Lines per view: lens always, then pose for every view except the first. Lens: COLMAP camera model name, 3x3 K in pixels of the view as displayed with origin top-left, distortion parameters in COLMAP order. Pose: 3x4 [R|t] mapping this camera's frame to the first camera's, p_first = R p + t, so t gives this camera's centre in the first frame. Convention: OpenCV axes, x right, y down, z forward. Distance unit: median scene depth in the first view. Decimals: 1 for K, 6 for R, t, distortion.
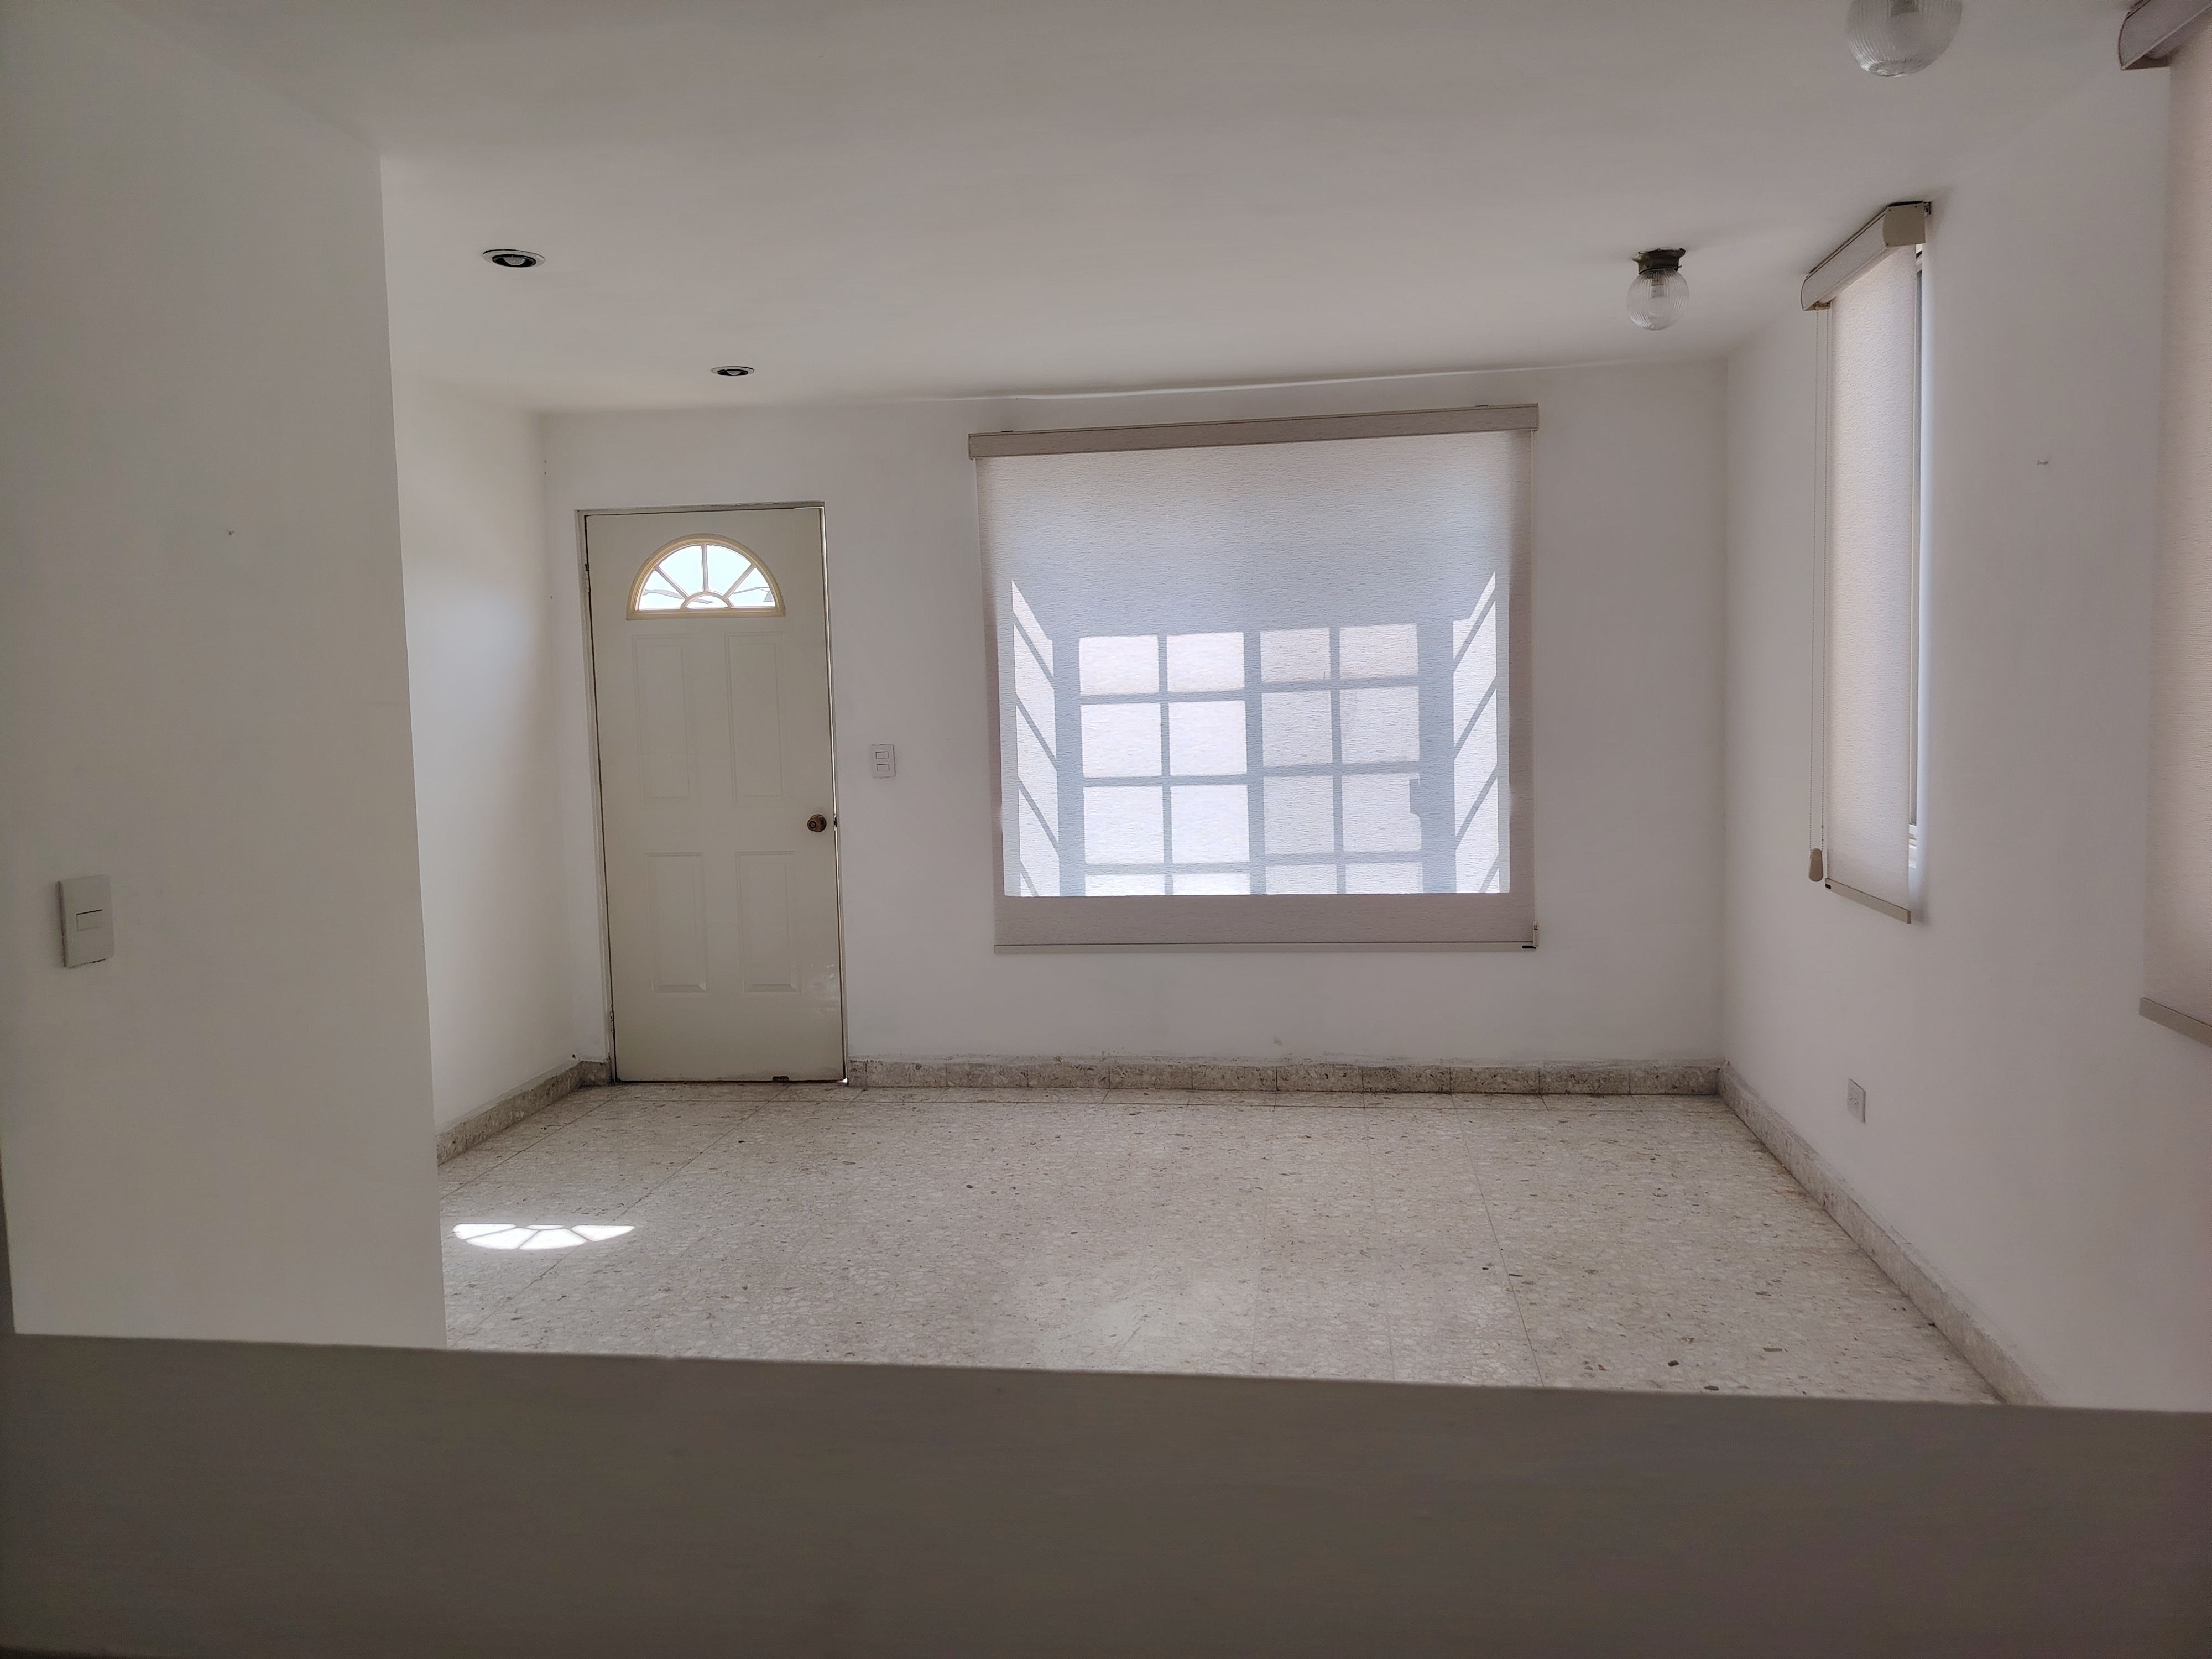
lens RADIAL K [[1553.2, 0, 1097.0], [0, 1553.2, 777.0], [0, 0, 1]] dist [0.044483, -0.044456]
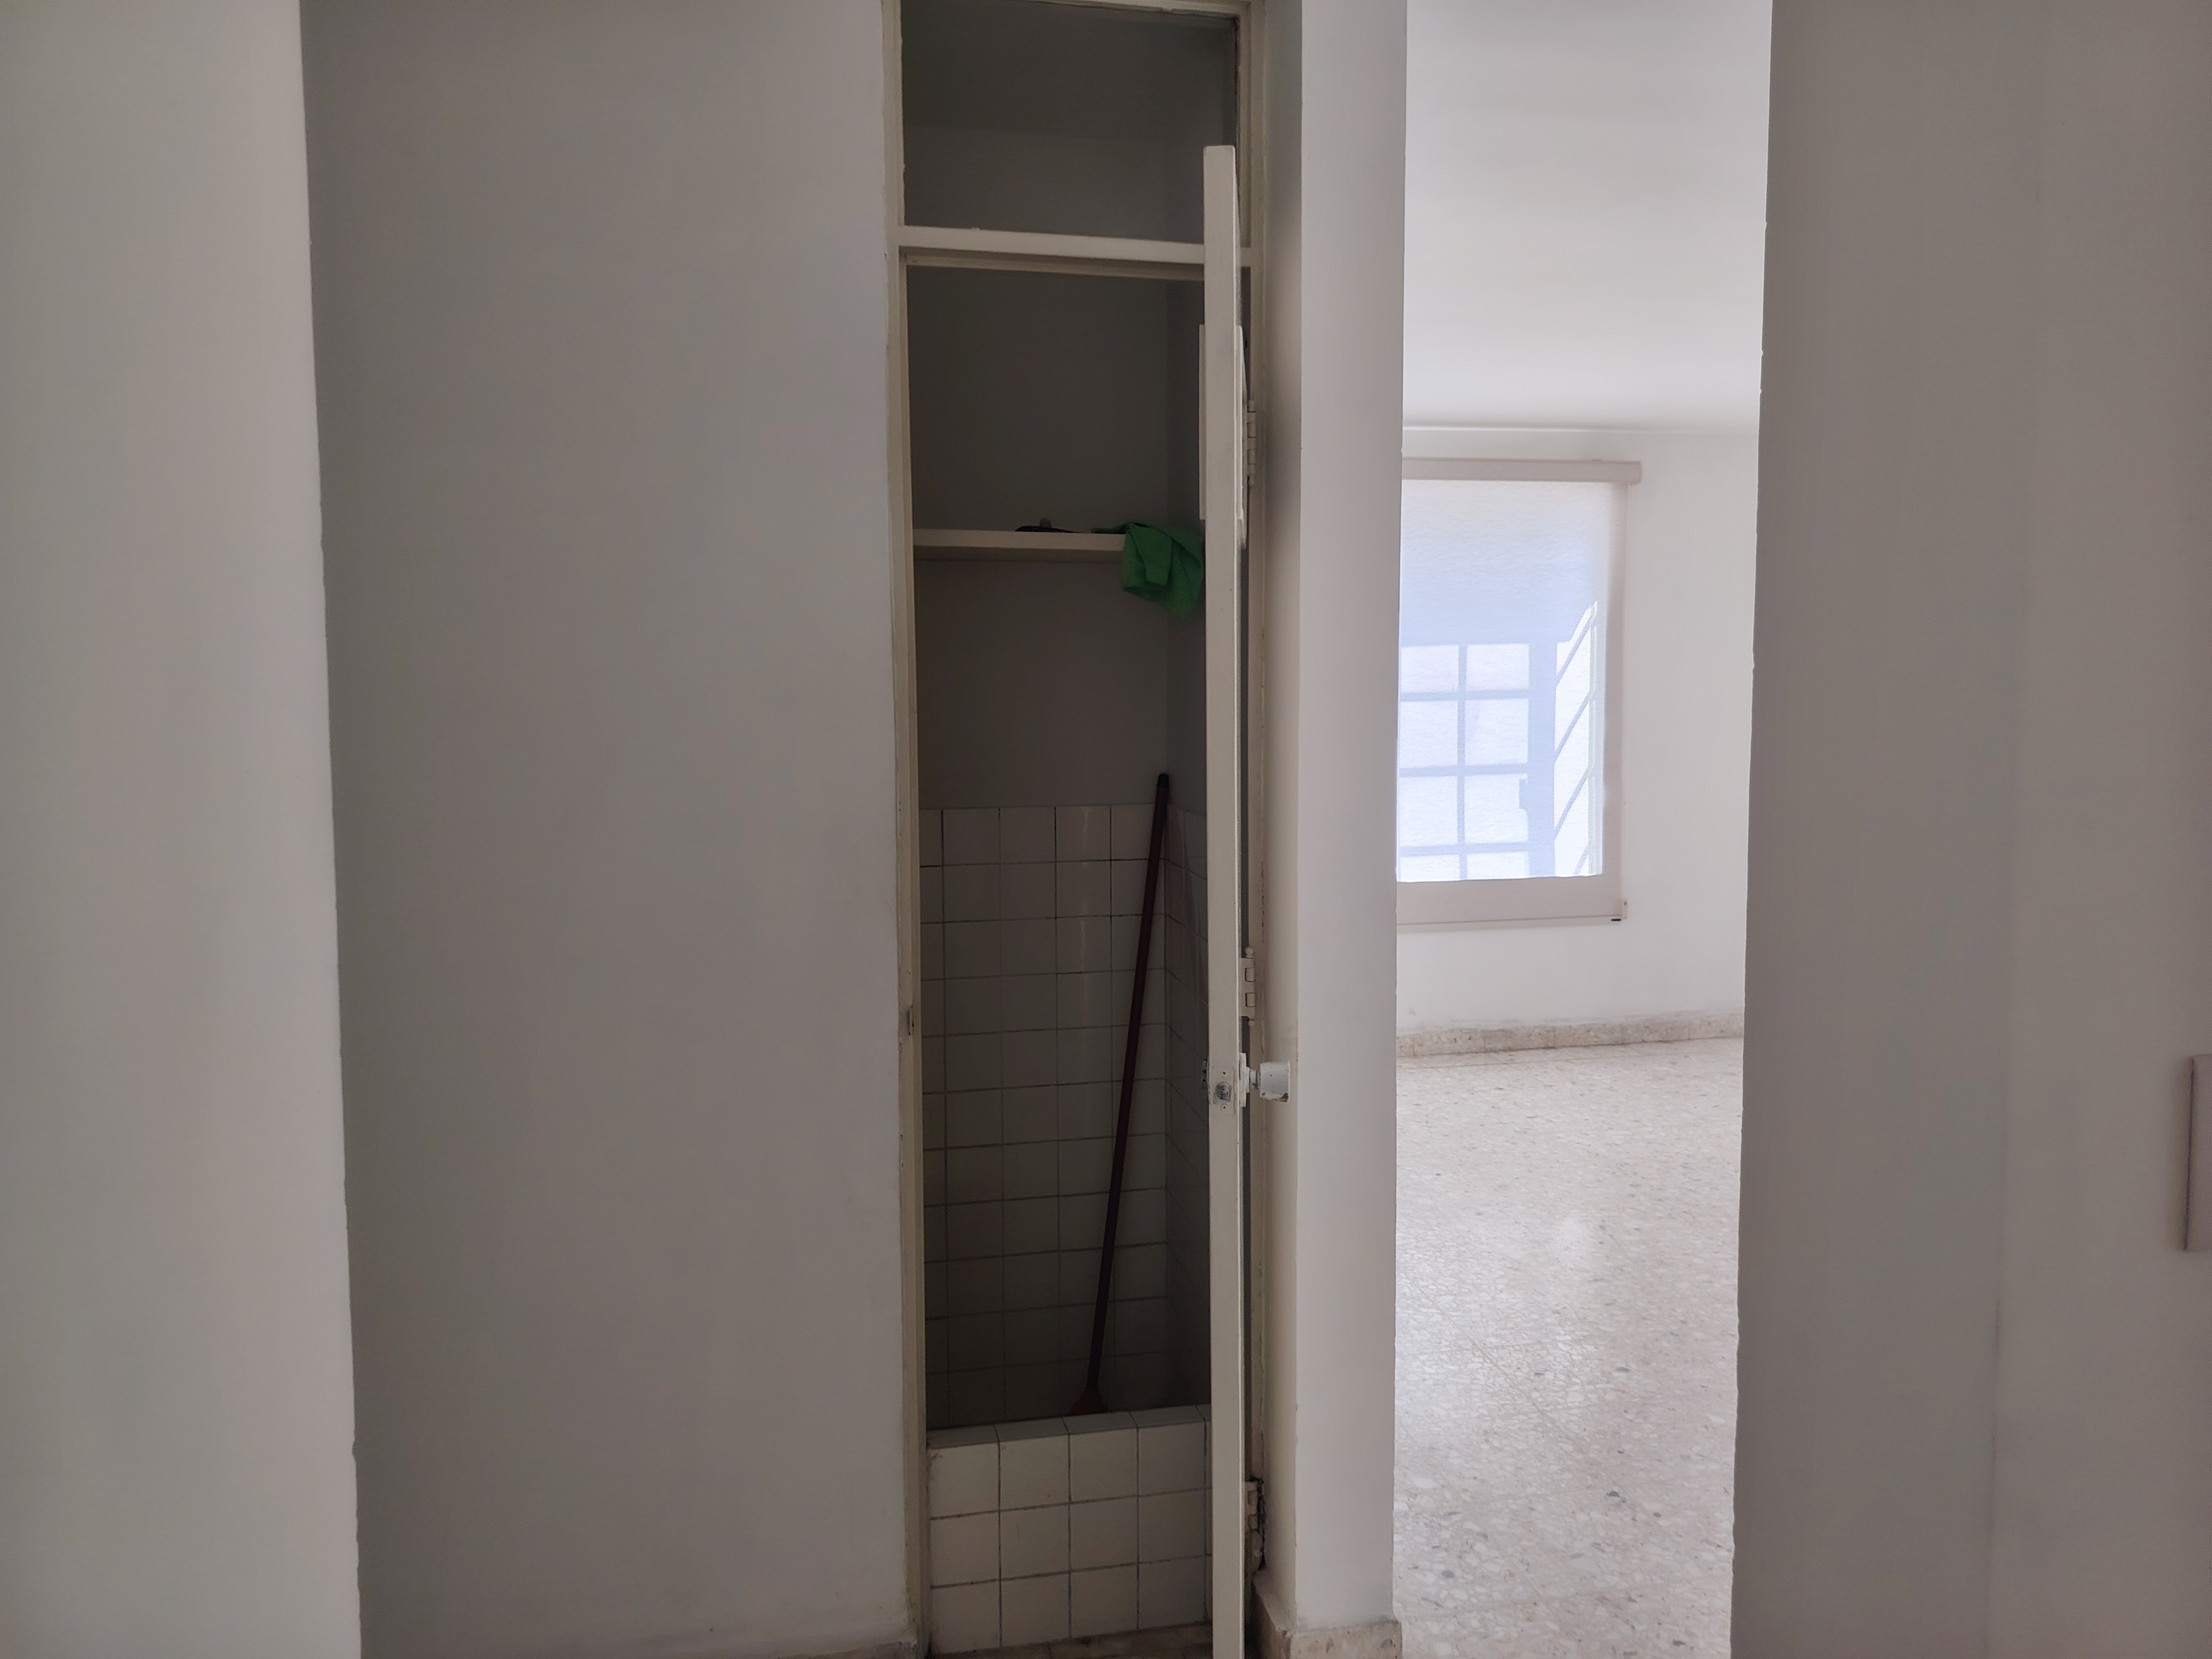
lens RADIAL K [[1553.2, 0, 1102.1], [0, 1553.2, 822.6], [0, 0, 1]] dist [0.044483, -0.044456]
pose [[0.940641, -0.008514, 0.339295, -0.488060], [0.004246, 0.999902, 0.013318, 0.017270], [-0.339376, -0.011087, 0.940586, 0.020105]]
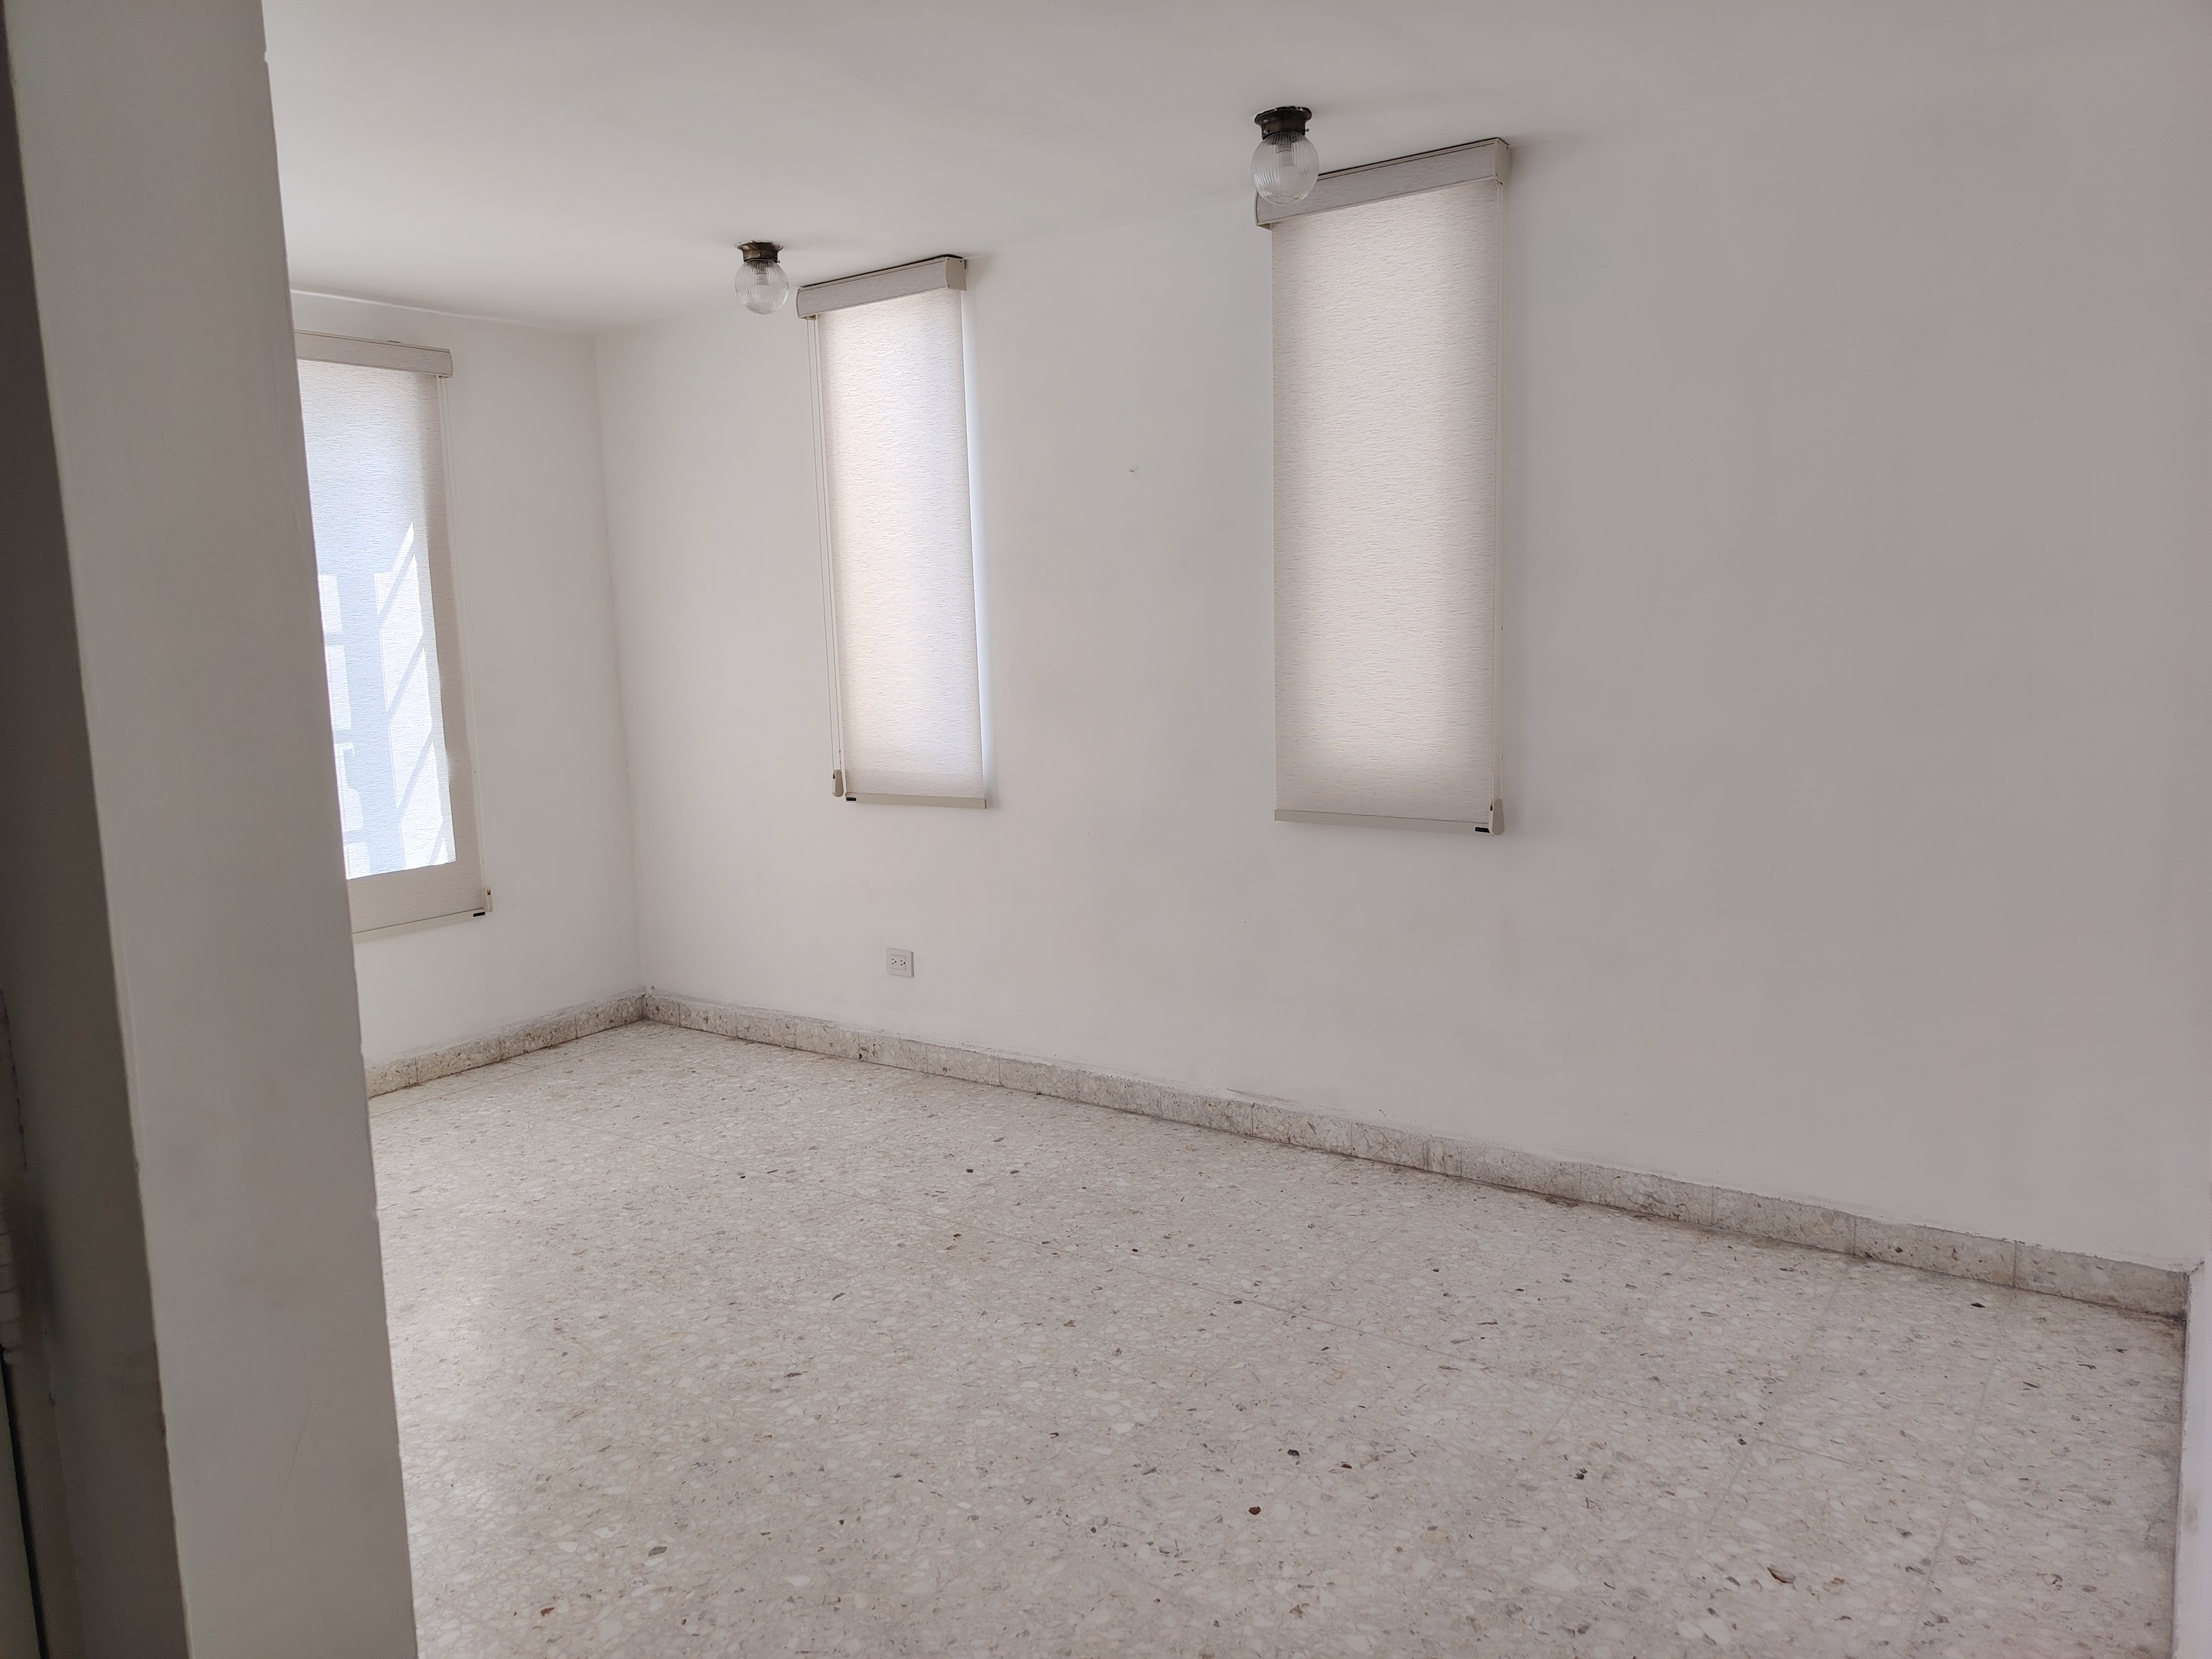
lens RADIAL K [[1553.2, 0, 1111.5], [0, 1553.2, 812.4], [0, 0, 1]] dist [0.044483, -0.044456]
pose [[0.443172, -0.094996, 0.891389, -0.408375], [0.076843, 0.994735, 0.067805, 0.010101], [-0.893137, 0.038448, 0.448139, 0.207885]]
